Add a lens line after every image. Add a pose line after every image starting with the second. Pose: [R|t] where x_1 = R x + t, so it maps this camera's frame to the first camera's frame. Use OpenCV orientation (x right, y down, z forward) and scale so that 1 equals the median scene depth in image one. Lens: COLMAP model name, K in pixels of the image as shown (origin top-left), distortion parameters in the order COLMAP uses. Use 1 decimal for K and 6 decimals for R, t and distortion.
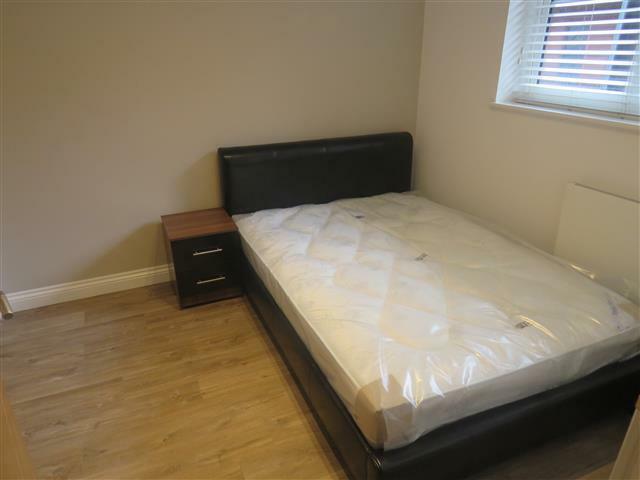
lens RADIAL K [[459.9, 0, 319.4], [0, 459.9, 240.9], [0, 0, 1]] dist [-0.010720, -0.004893]
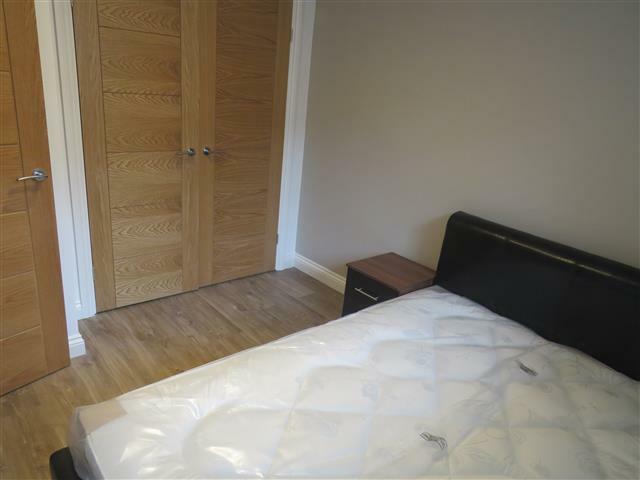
lens RADIAL K [[459.9, 0, 320.3], [0, 459.9, 240.3], [0, 0, 1]] dist [-0.010720, -0.004893]
pose [[0.311114, 0.354808, -0.881657, 0.515943], [-0.478807, 0.859875, 0.177083, -0.189060], [0.820946, 0.367051, 0.437404, 0.427807]]
